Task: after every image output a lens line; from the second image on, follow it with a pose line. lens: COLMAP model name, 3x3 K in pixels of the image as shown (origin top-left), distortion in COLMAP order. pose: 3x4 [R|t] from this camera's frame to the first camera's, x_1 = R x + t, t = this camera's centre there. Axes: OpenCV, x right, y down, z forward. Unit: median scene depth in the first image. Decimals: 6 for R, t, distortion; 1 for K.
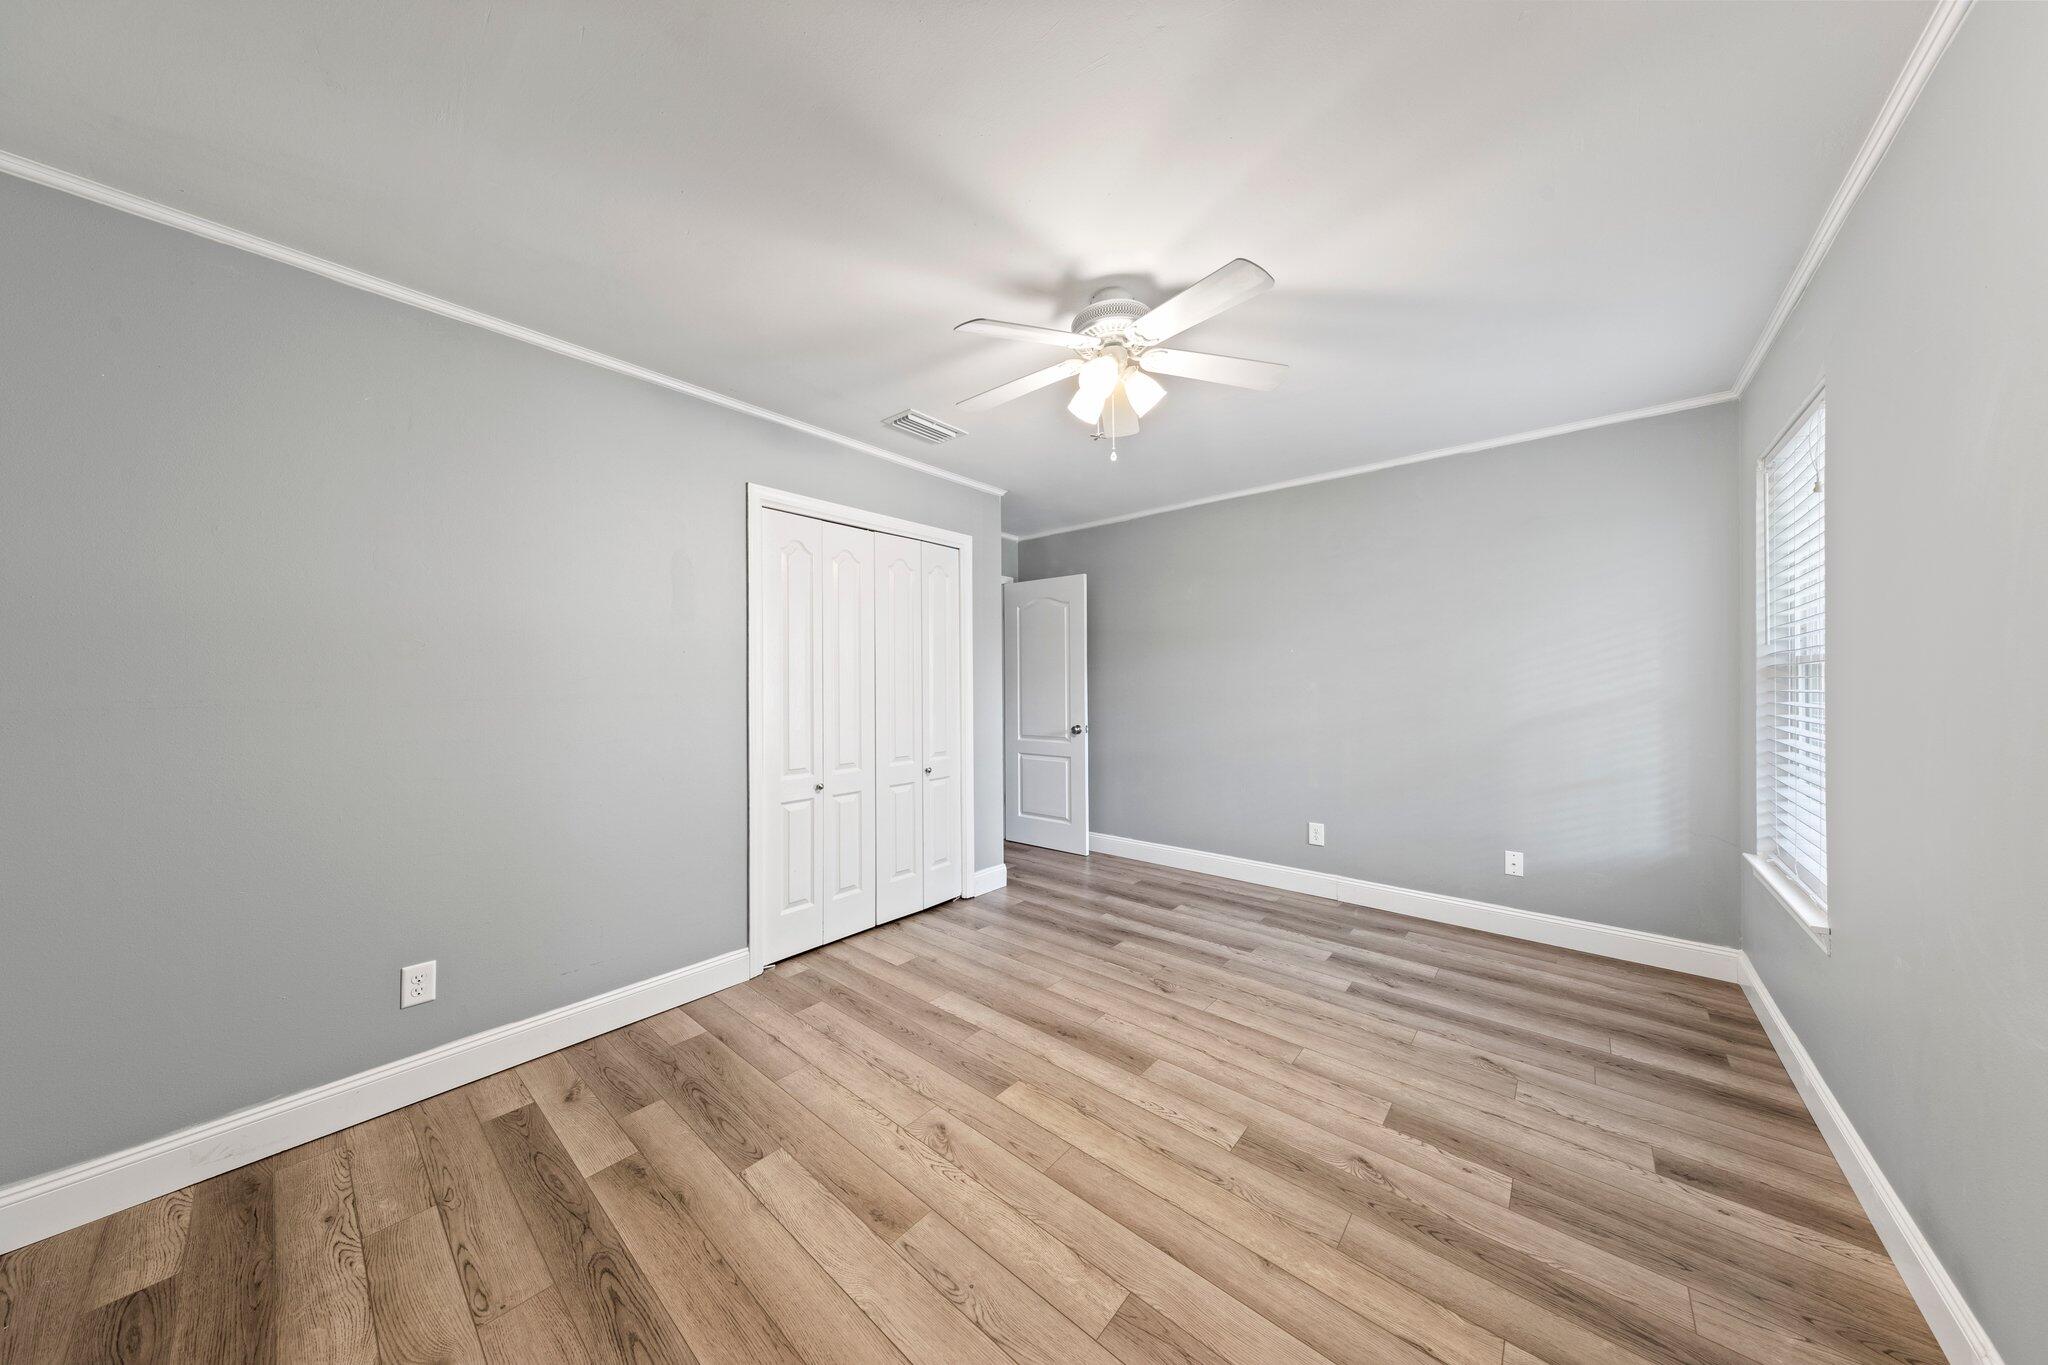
lens RADIAL K [[646.6, 0, 1029.0], [0, 646.6, 686.4], [0, 0, 1]] dist [0.009611, -0.001960]
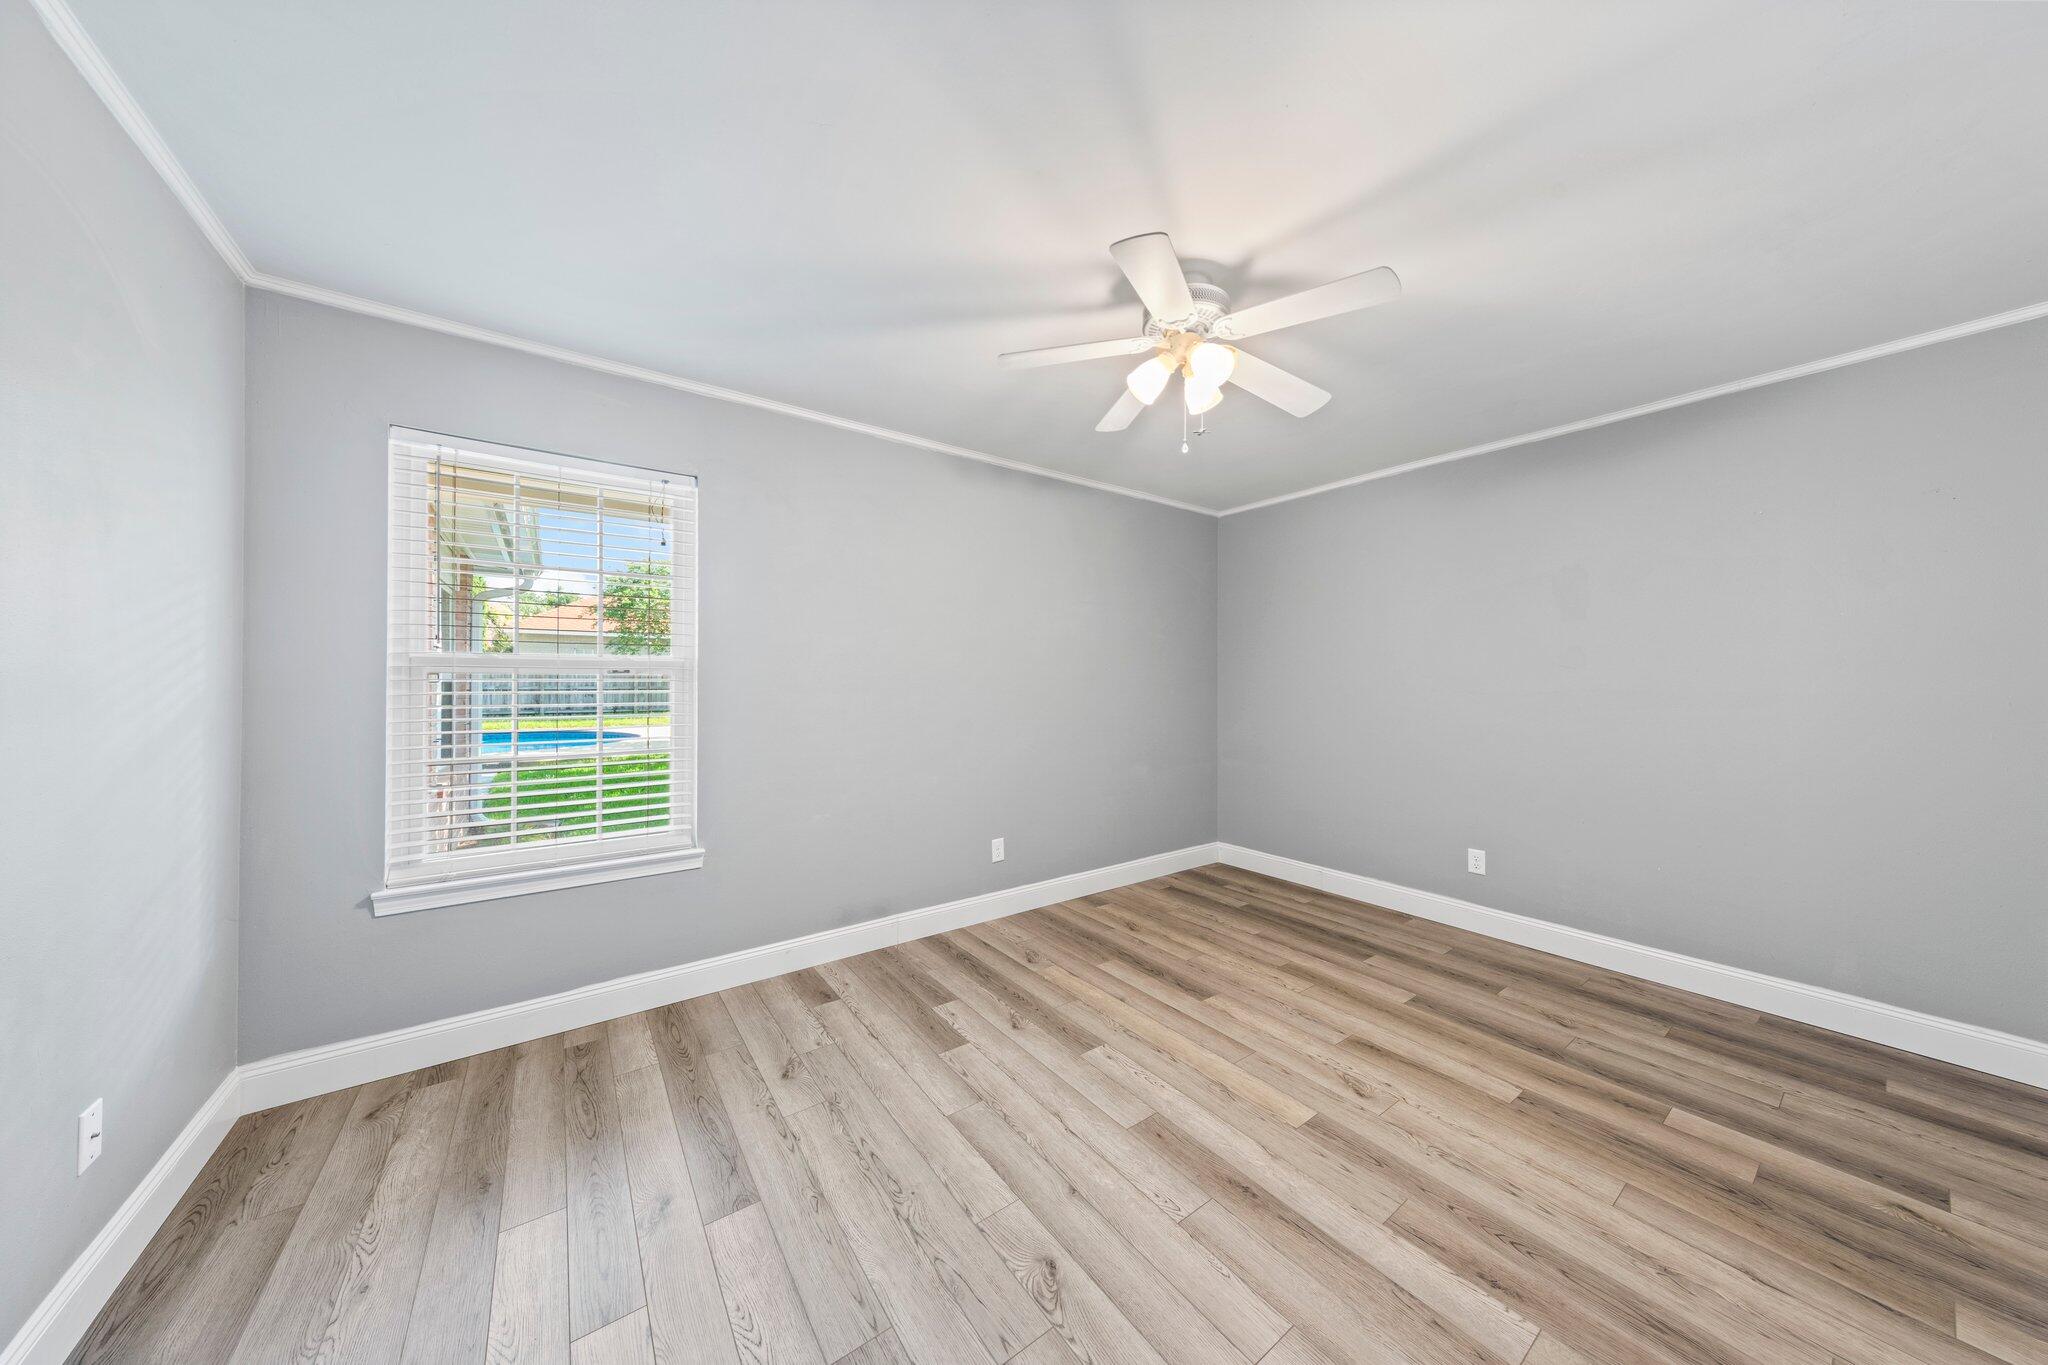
lens RADIAL K [[646.6, 0, 1029.0], [0, 646.6, 686.4], [0, 0, 1]] dist [0.009611, -0.001960]
pose [[-0.972435, 0.002210, 0.233165, 0.137112], [0.005349, 0.999903, 0.012831, -0.013866], [-0.233114, 0.013724, -0.972353, 2.014399]]
